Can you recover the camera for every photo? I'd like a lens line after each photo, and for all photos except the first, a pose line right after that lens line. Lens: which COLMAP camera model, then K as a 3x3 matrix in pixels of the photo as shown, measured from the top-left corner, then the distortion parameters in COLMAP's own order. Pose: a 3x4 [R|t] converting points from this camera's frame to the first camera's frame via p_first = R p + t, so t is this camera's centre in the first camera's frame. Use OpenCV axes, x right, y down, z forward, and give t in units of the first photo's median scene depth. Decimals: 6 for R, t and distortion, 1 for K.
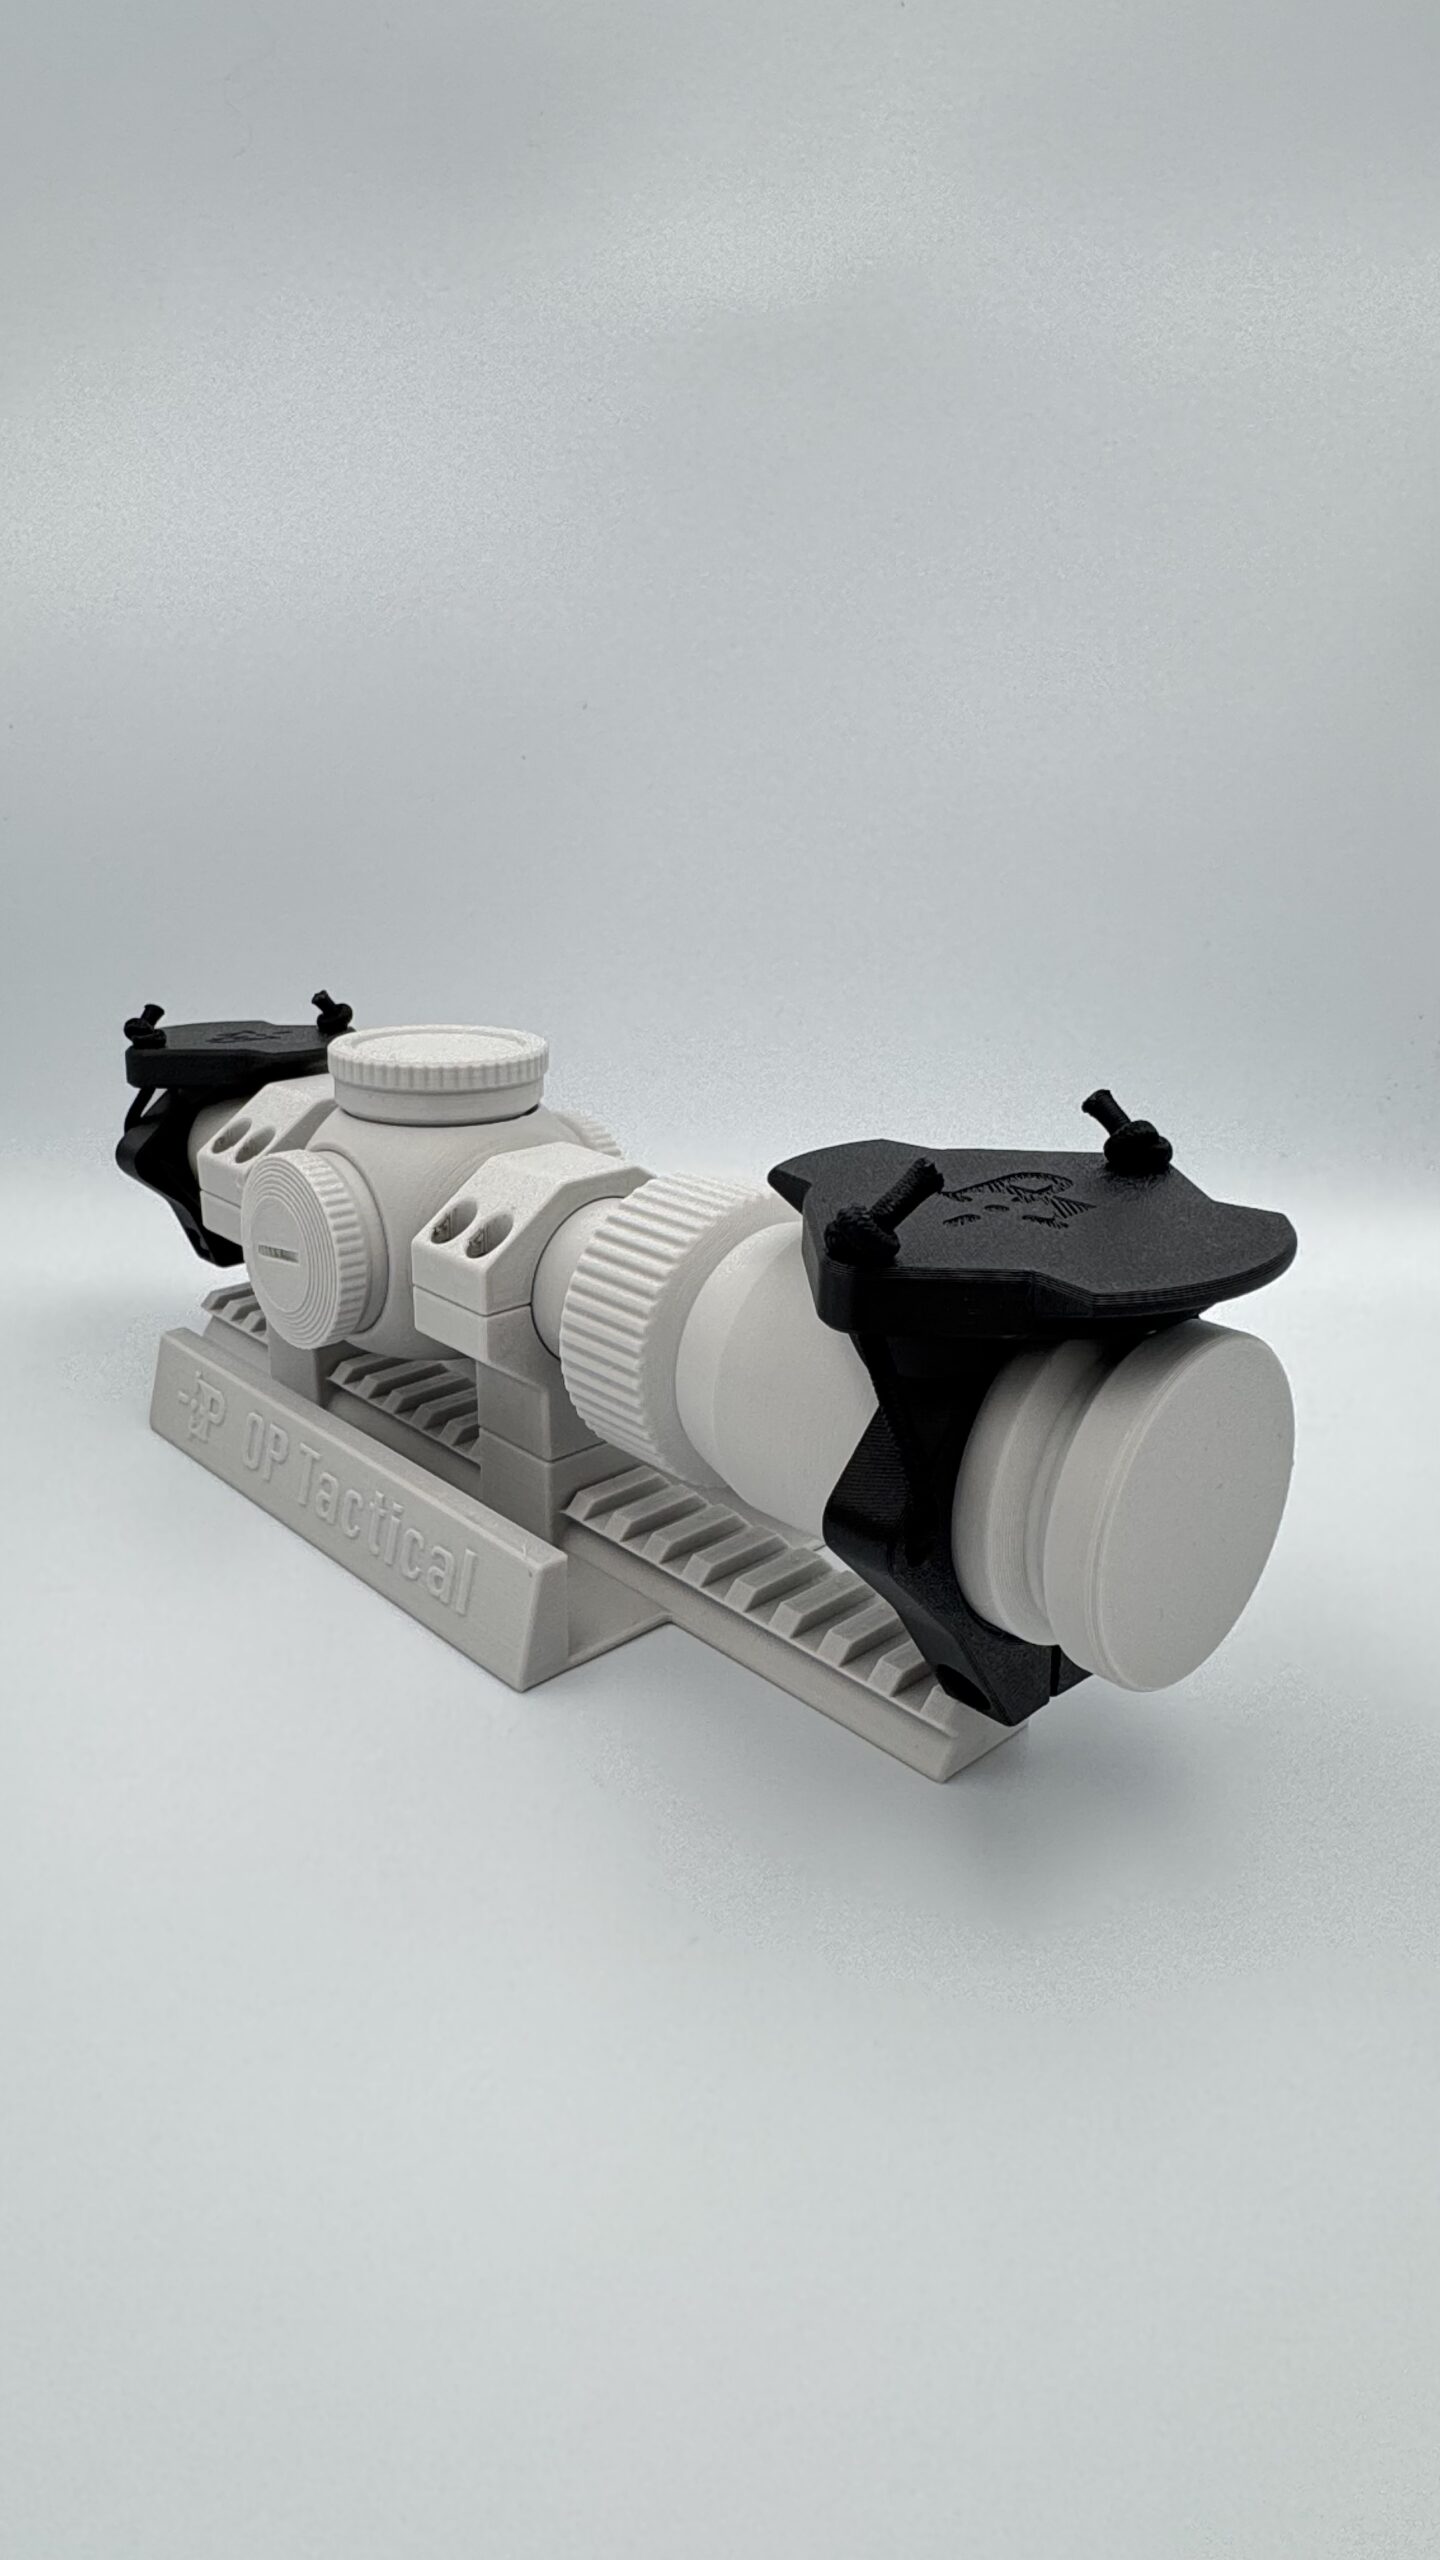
lens RADIAL K [[1537.4, 0, 725.5], [0, 1537.4, 1181.5], [0, 0, 1]] dist [-0.004796, -0.000643]
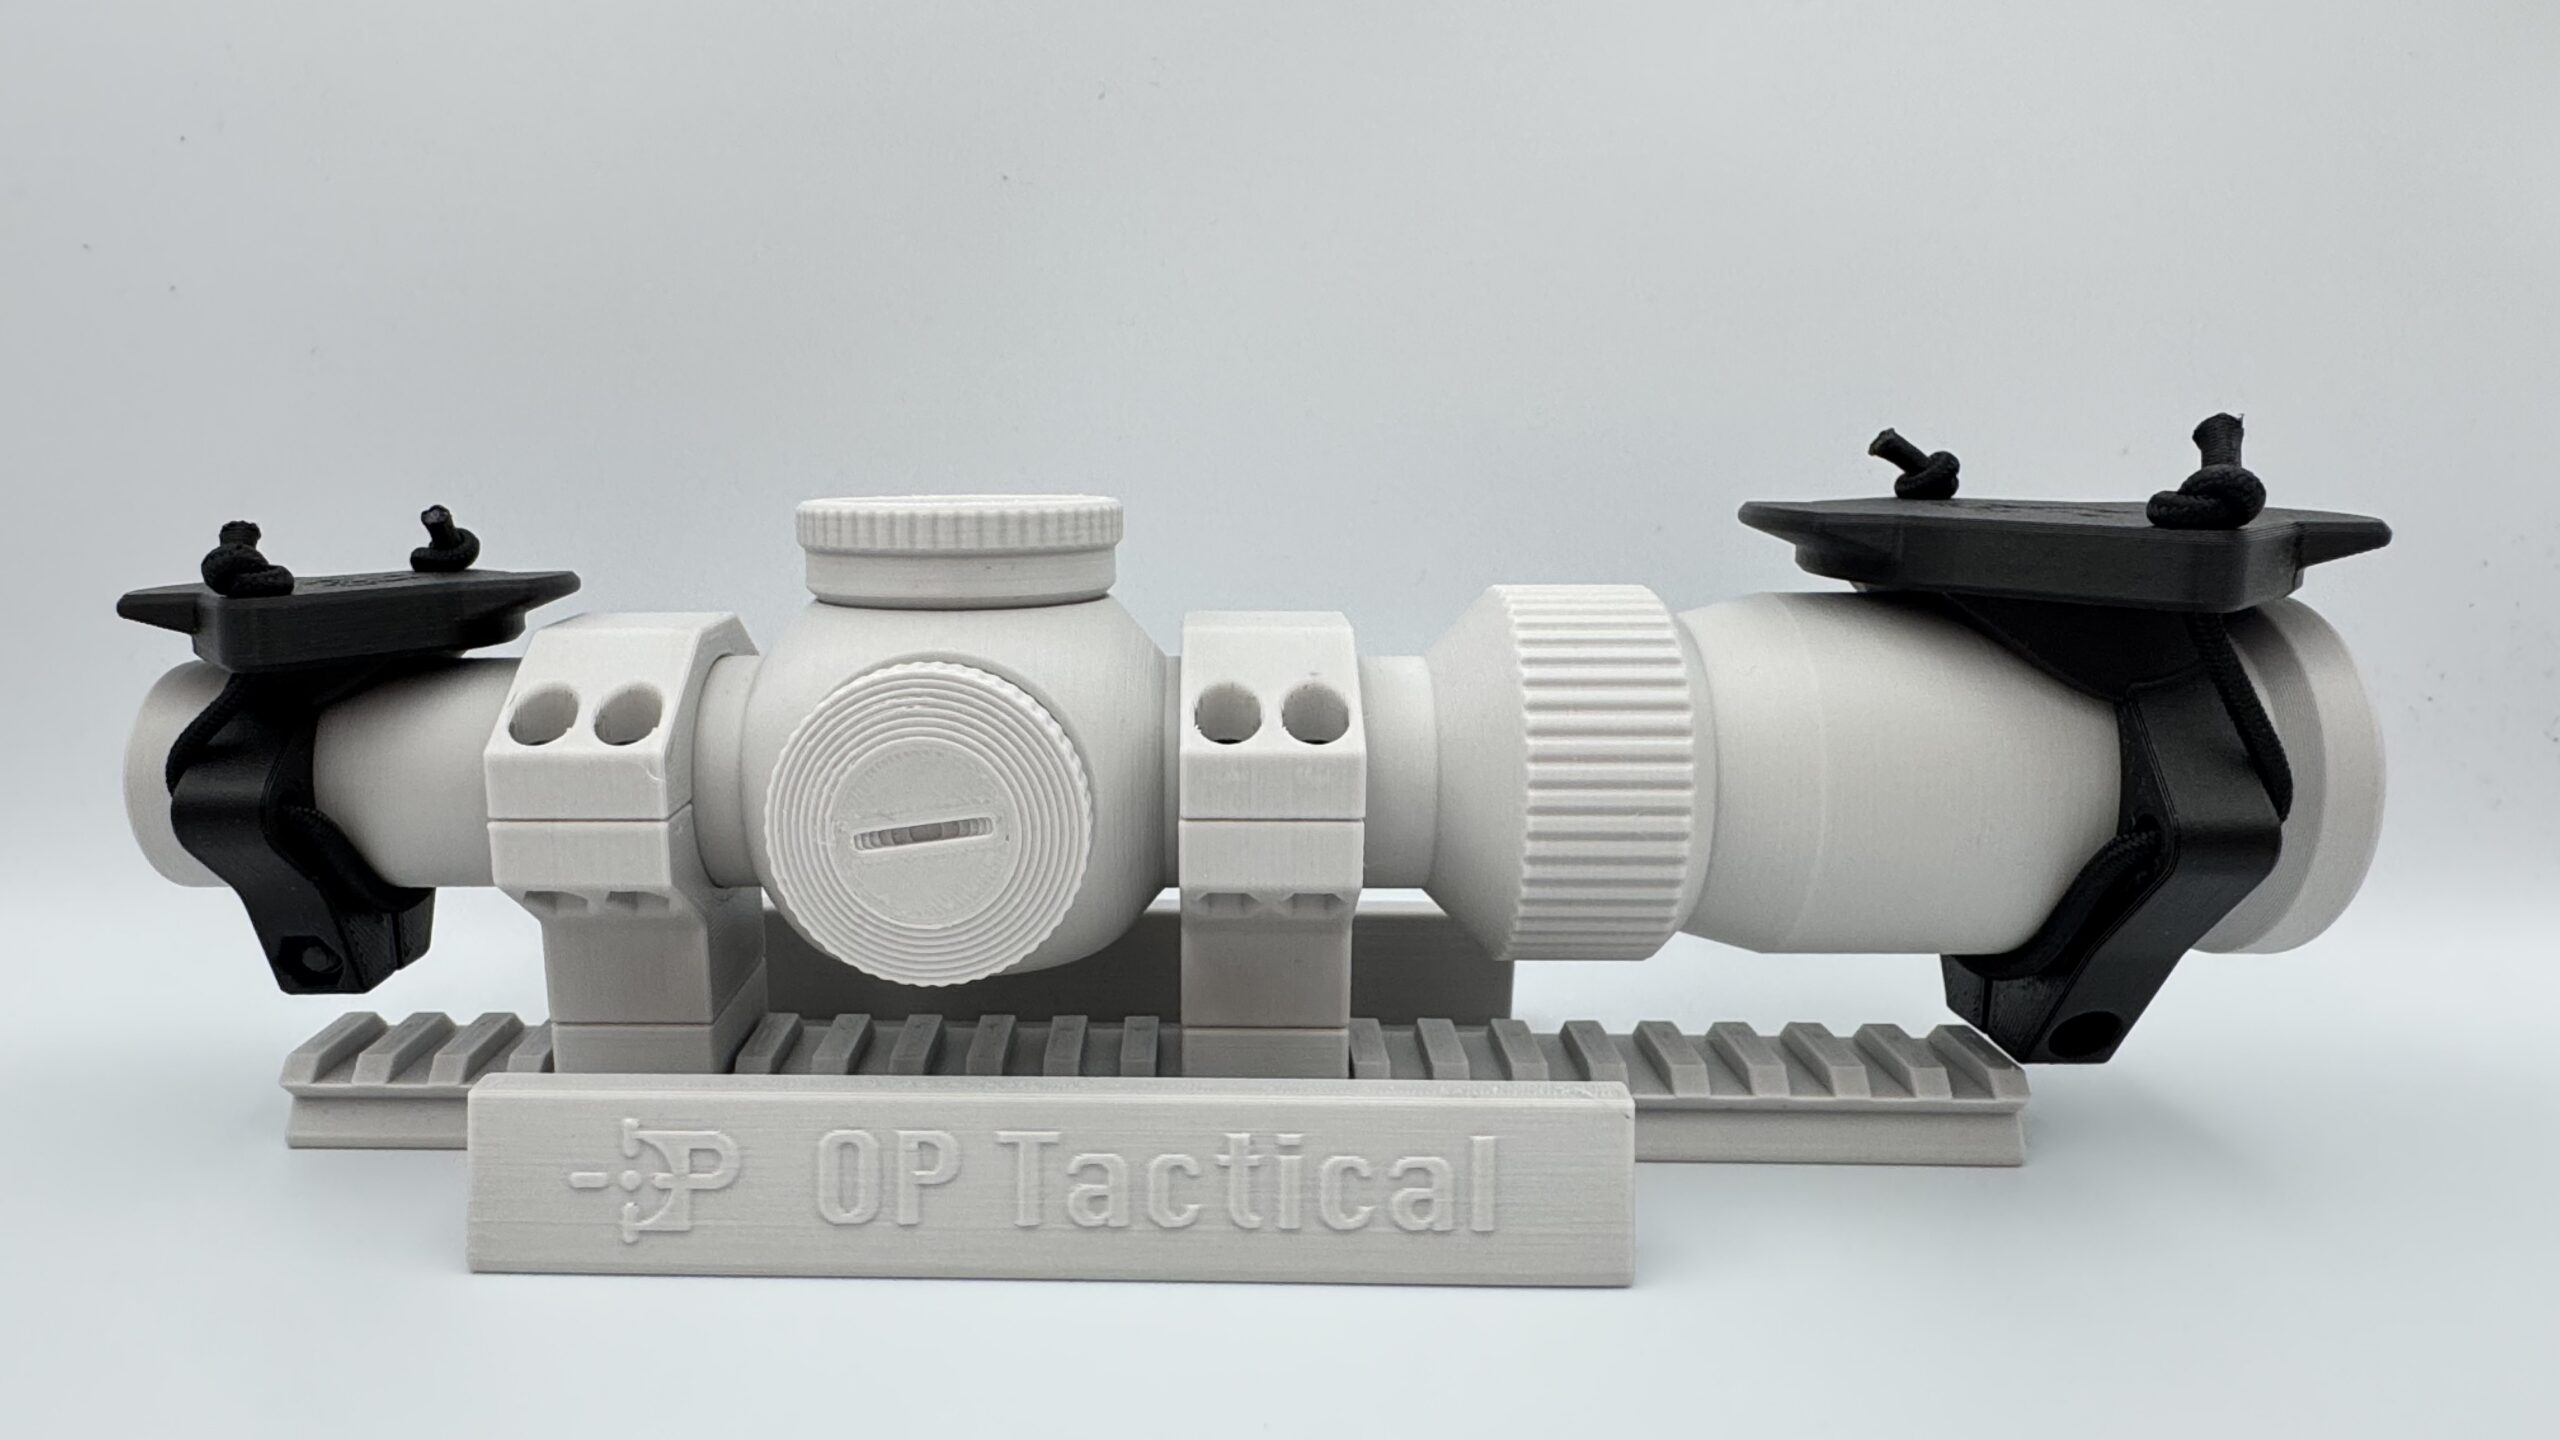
lens RADIAL K [[1537.4, 0, 1280.0], [0, 1537.4, 720.0], [0, 0, 1]] dist [-0.004796, -0.000643]
pose [[0.727881, -0.161278, 0.666468, -0.599012], [0.204822, 0.978711, 0.013142, 0.026025], [-0.654399, 0.126942, 0.745418, 0.469604]]
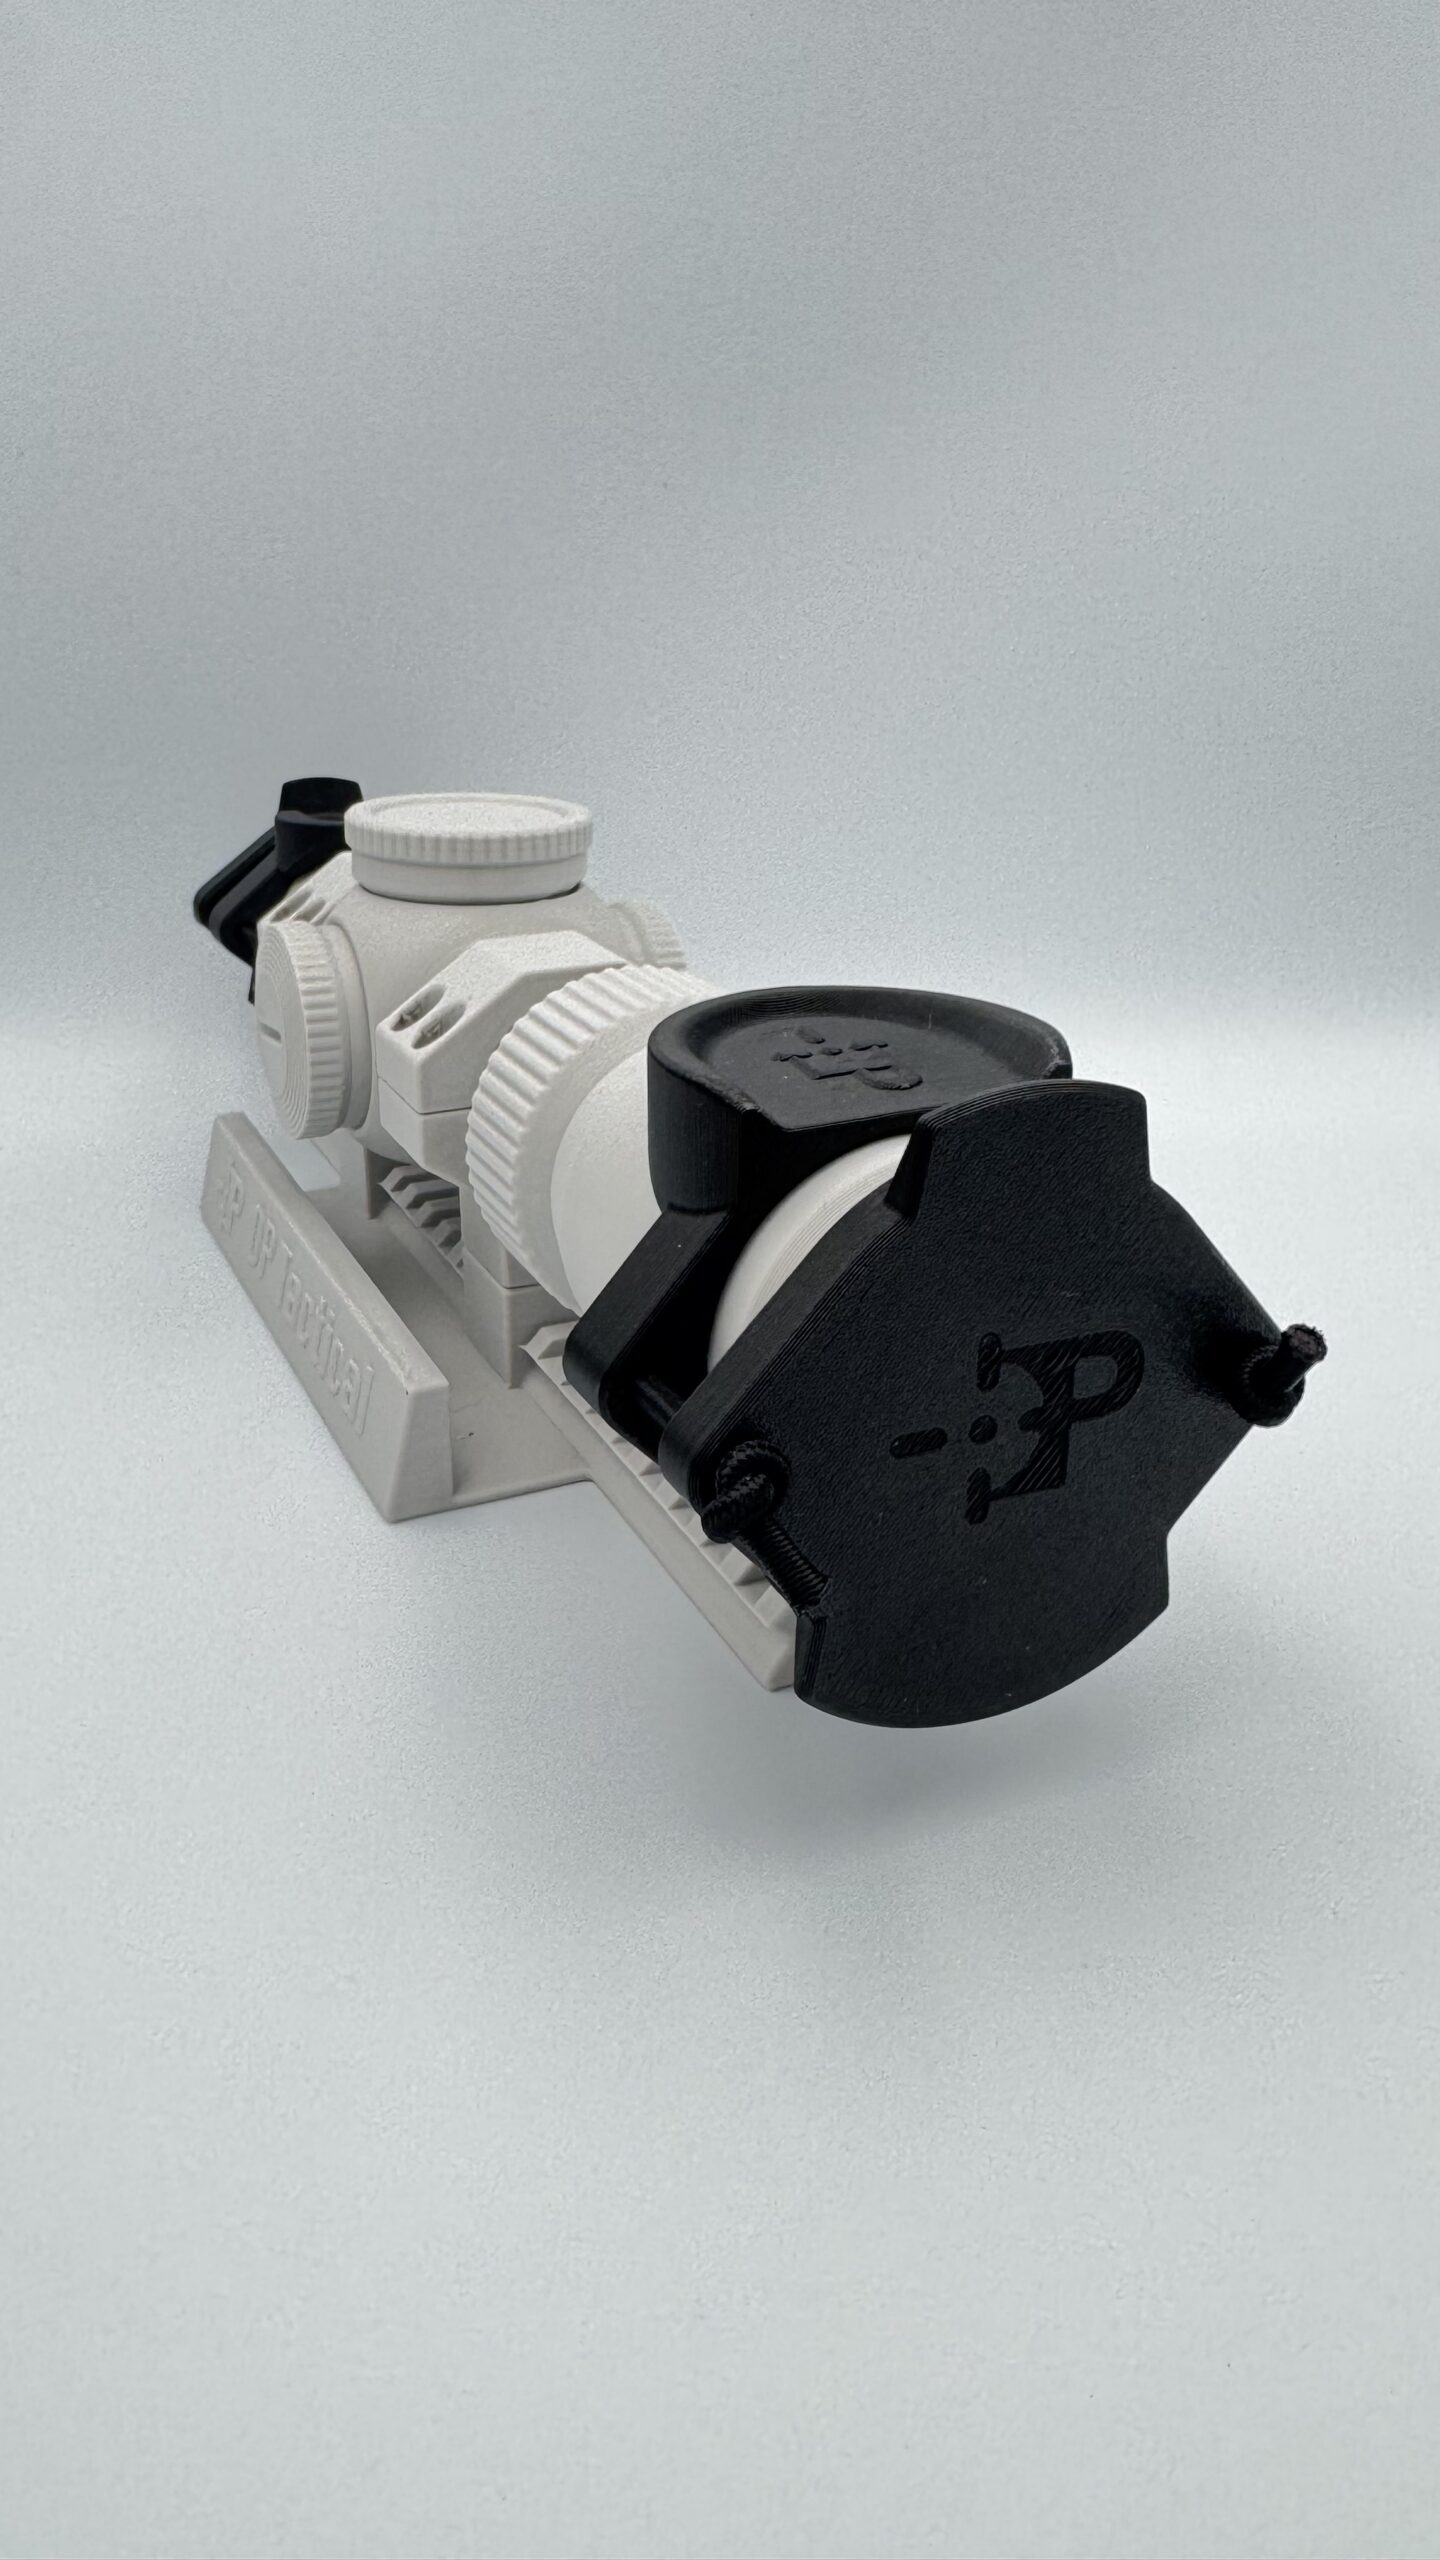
lens RADIAL K [[1914.4, 0, 733.4], [0, 1914.4, 1158.1], [0, 0, 1]] dist [-0.002746, 0.000348]
pose [[0.950233, 0.100627, -0.294843, 0.325476], [-0.081473, 0.993730, 0.076574, 0.012014], [0.300699, -0.048742, 0.952473, -0.008417]]
